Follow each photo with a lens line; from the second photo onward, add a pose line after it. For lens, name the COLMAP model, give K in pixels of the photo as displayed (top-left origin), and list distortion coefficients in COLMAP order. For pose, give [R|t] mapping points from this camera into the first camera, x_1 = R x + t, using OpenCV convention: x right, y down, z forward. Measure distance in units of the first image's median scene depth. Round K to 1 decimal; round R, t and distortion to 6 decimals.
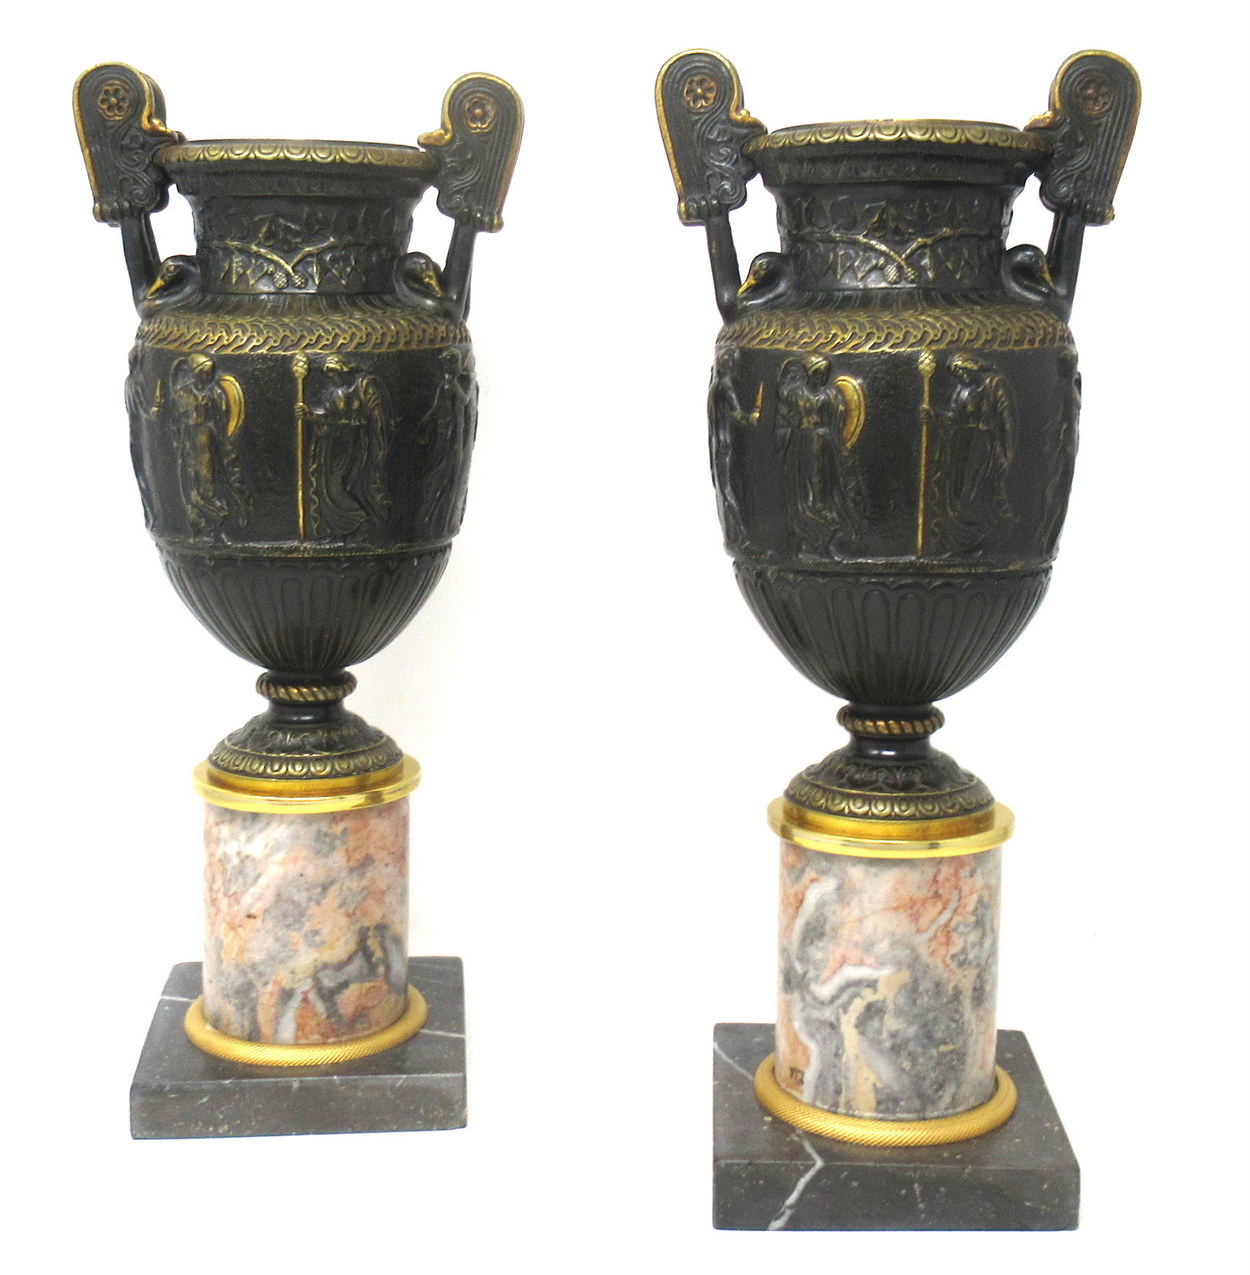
lens RADIAL K [[1993.5, 0, 727.0], [0, 1993.5, 567.2], [0, 0, 1]] dist [0.062343, -0.019225]
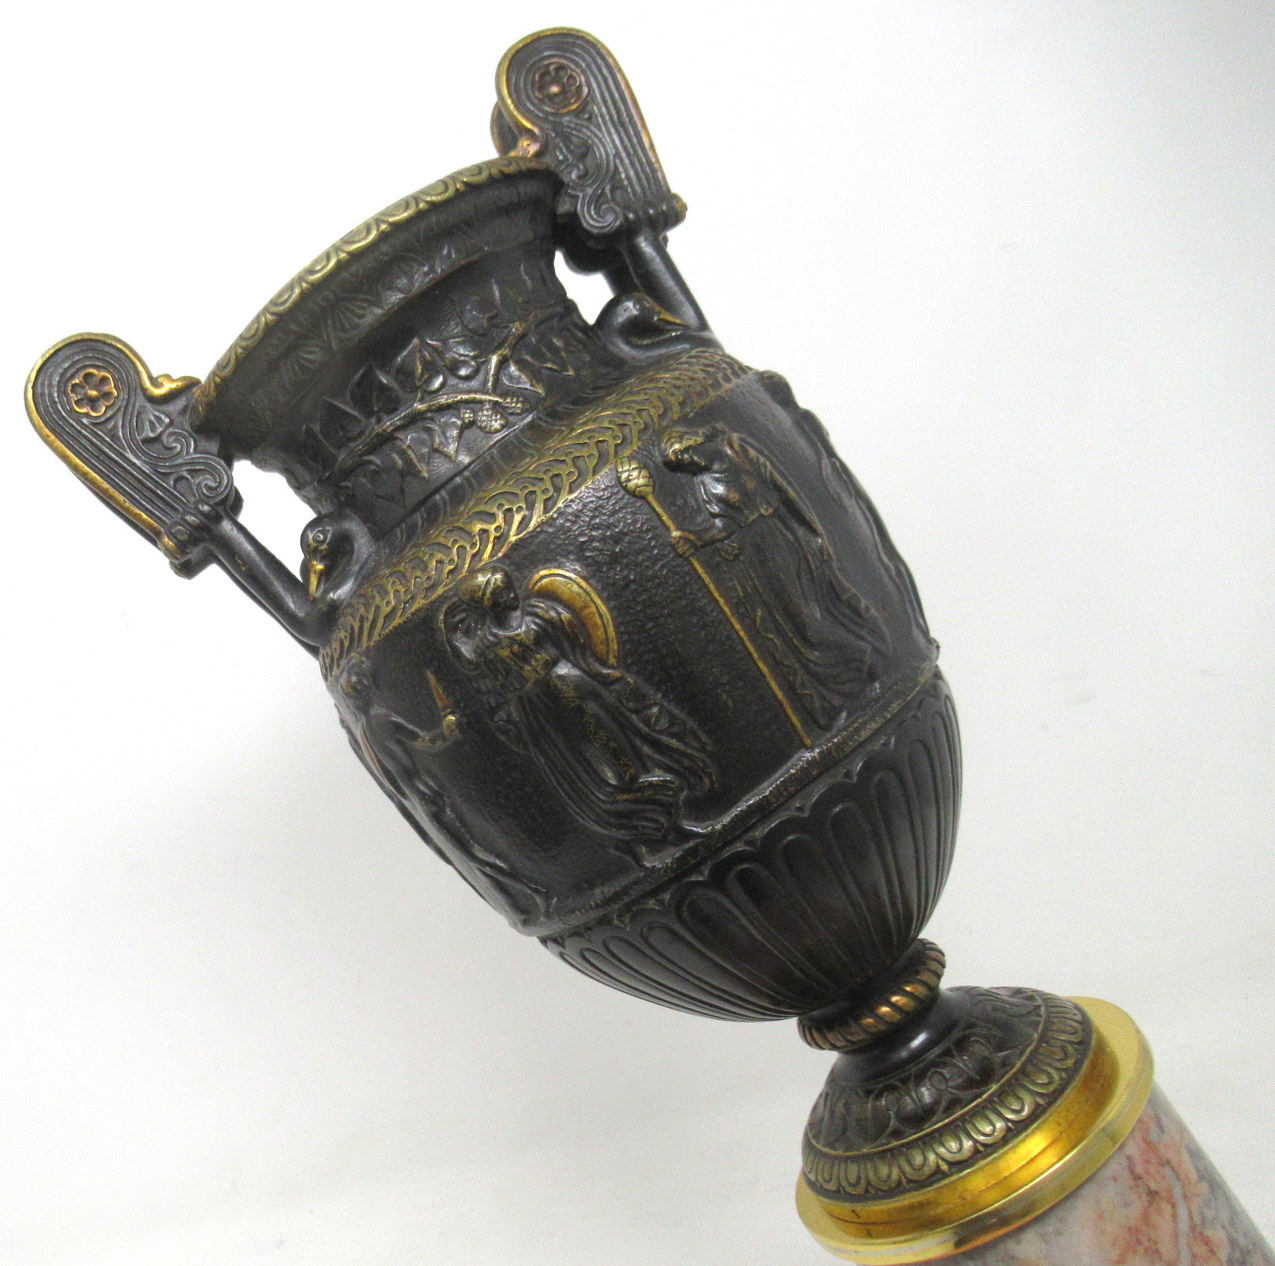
lens RADIAL K [[1452.1, 0, 409.9], [0, 1452.1, 626.6], [0, 0, 1]] dist [0.074053, -0.067787]
pose [[0.809215, -0.572447, 0.132194, -0.038737], [0.587363, 0.793339, -0.160056, -0.033861], [-0.013251, 0.207165, 0.978216, 0.552952]]
